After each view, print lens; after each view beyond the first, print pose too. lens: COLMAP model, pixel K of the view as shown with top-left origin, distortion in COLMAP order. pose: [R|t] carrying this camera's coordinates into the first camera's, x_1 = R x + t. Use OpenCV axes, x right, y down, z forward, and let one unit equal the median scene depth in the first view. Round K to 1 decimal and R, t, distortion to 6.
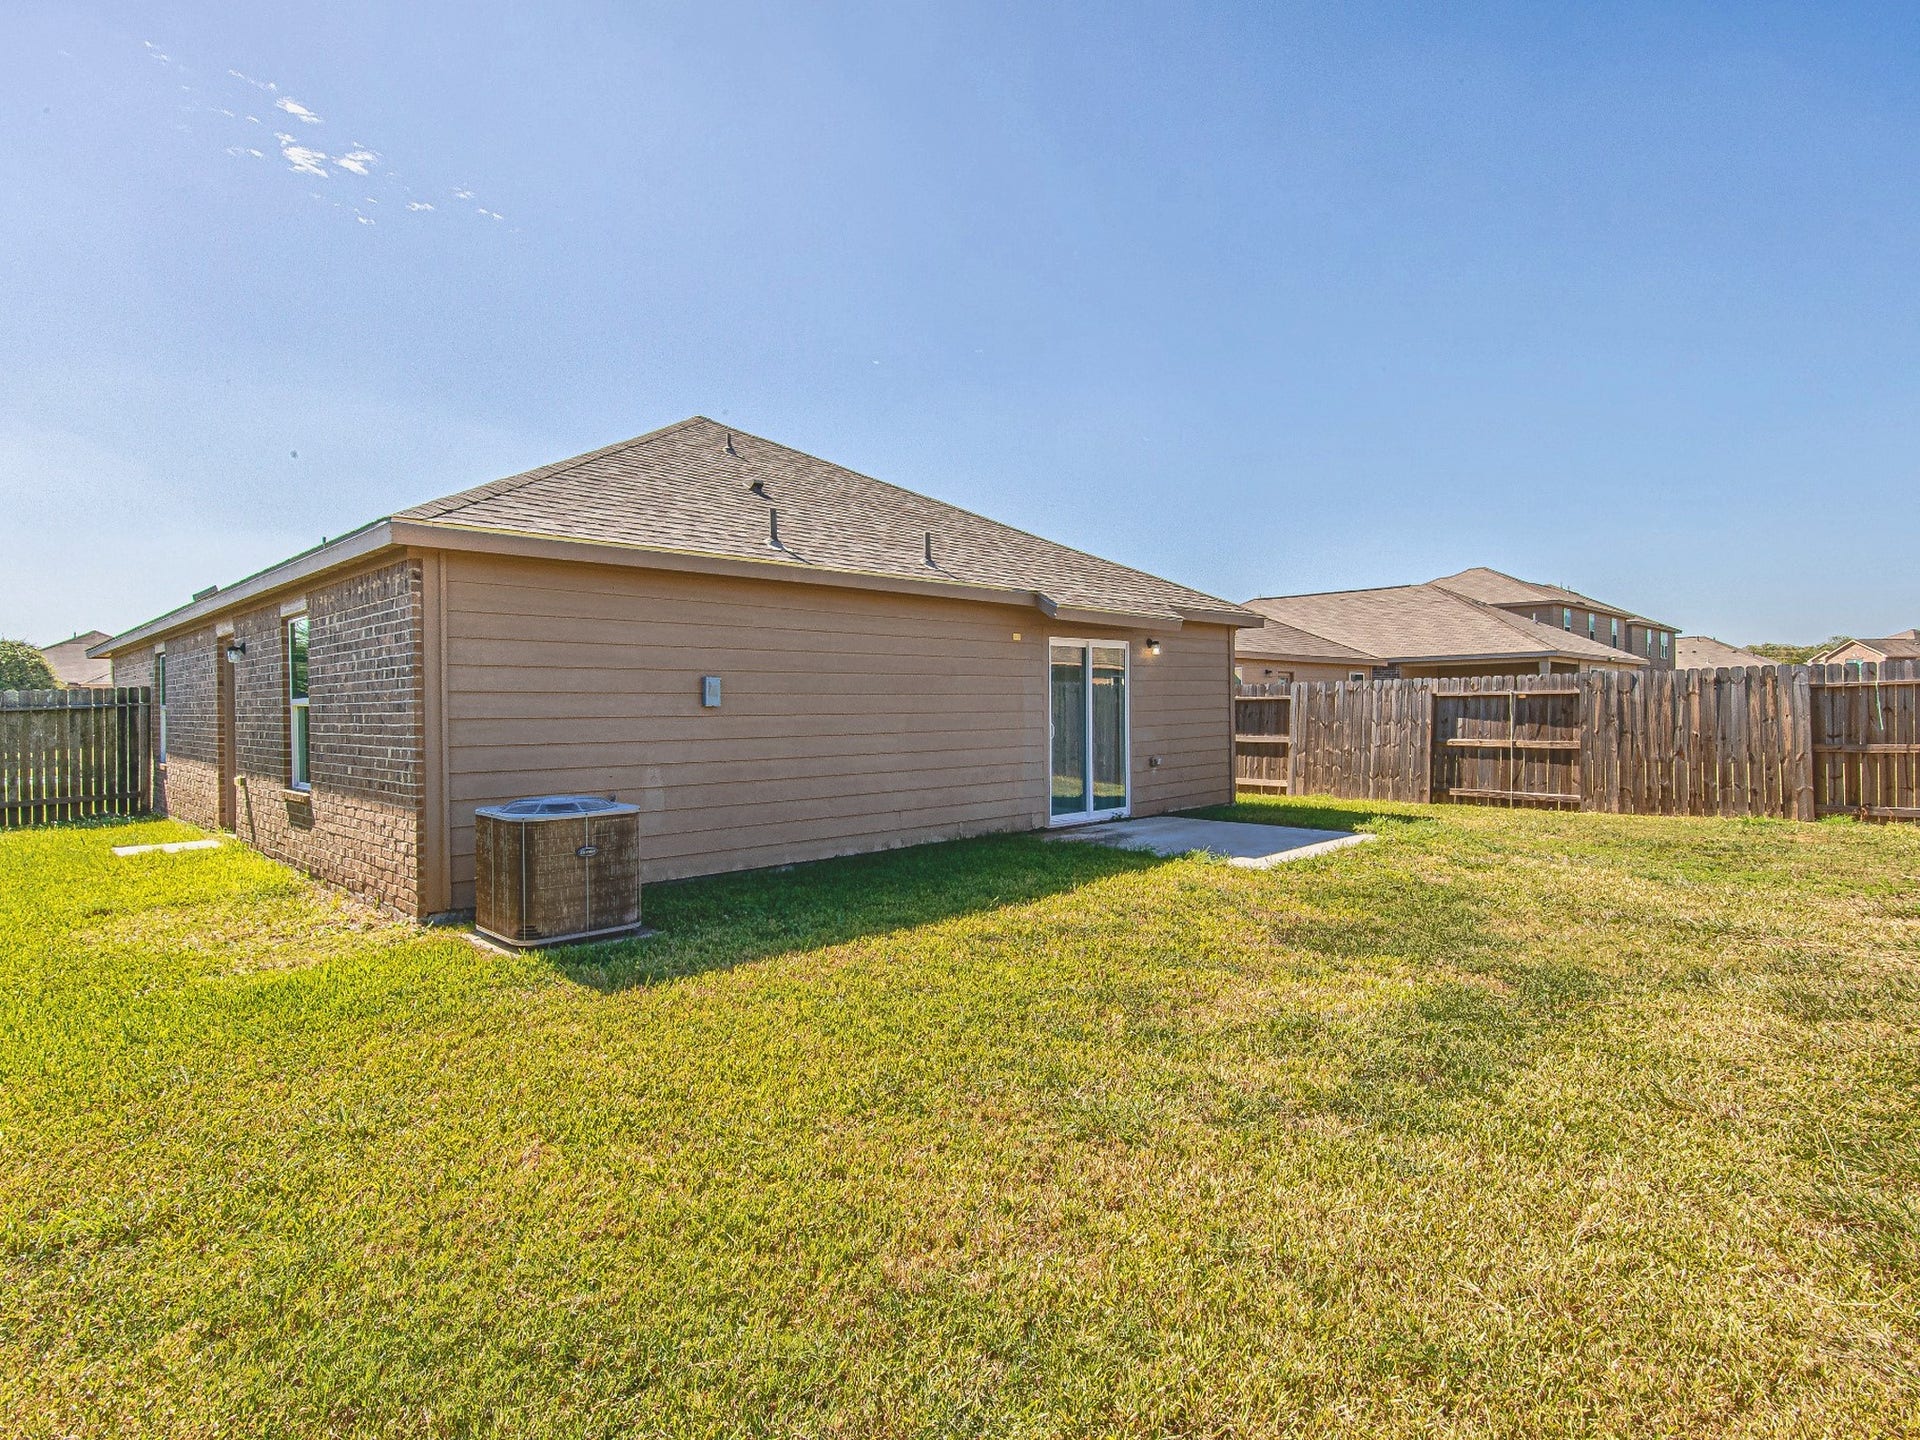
lens RADIAL K [[1017.1, 0, 958.7], [0, 1017.1, 713.6], [0, 0, 1]] dist [-0.000964, -0.000509]
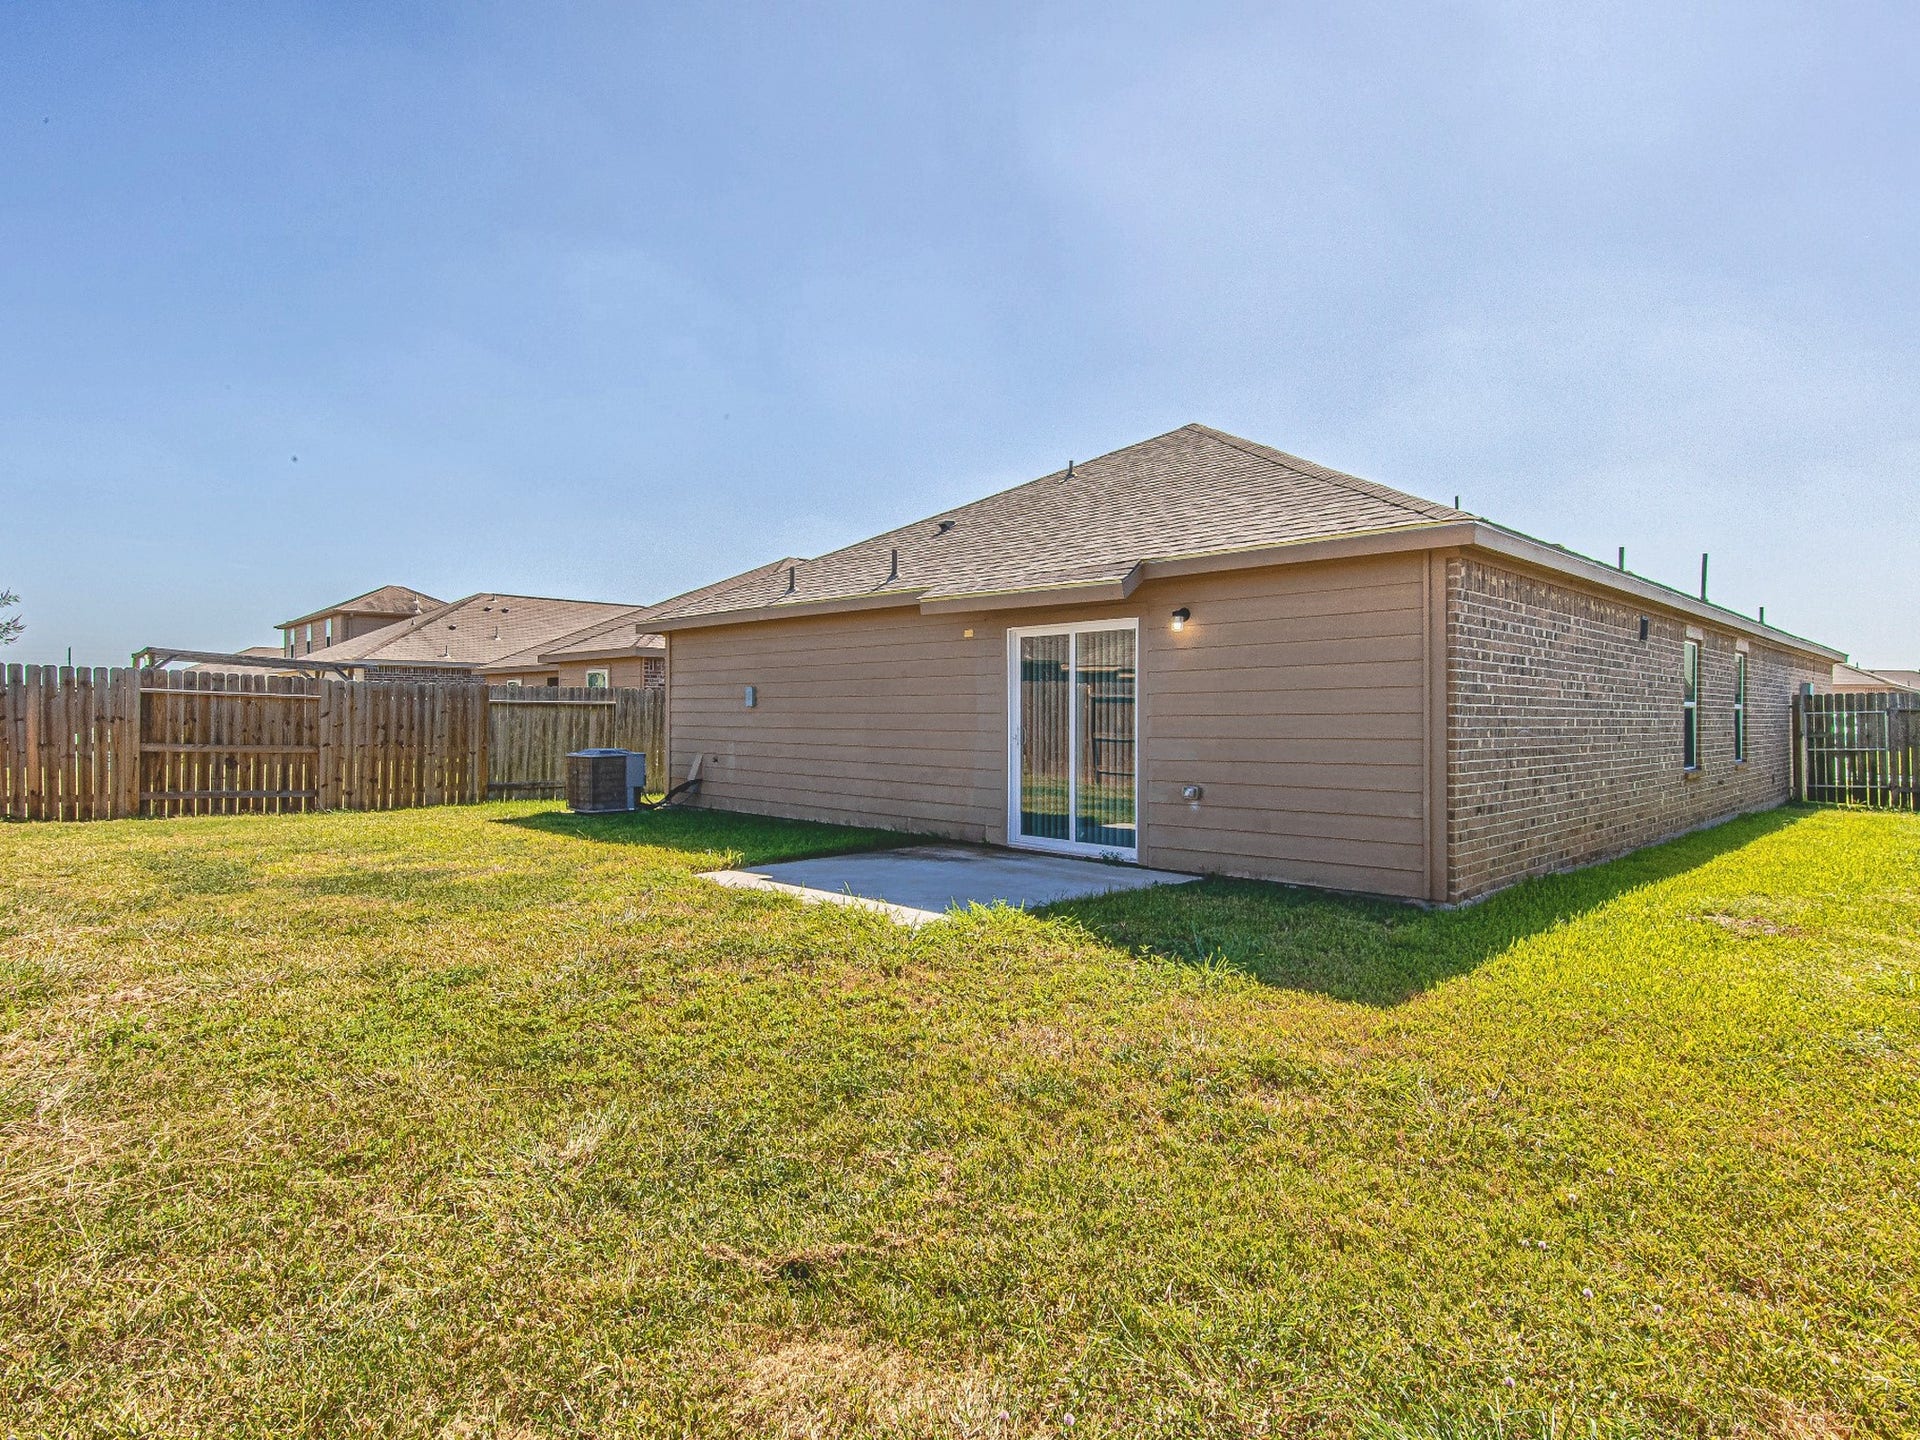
lens RADIAL K [[1017.1, 0, 958.7], [0, 1017.1, 713.6], [0, 0, 1]] dist [-0.000964, -0.000509]
pose [[0.005382, 0.018007, -0.999823, 0.955647], [-0.000901, 0.999838, 0.018003, -0.017765], [0.999985, 0.000804, 0.005398, 0.945933]]
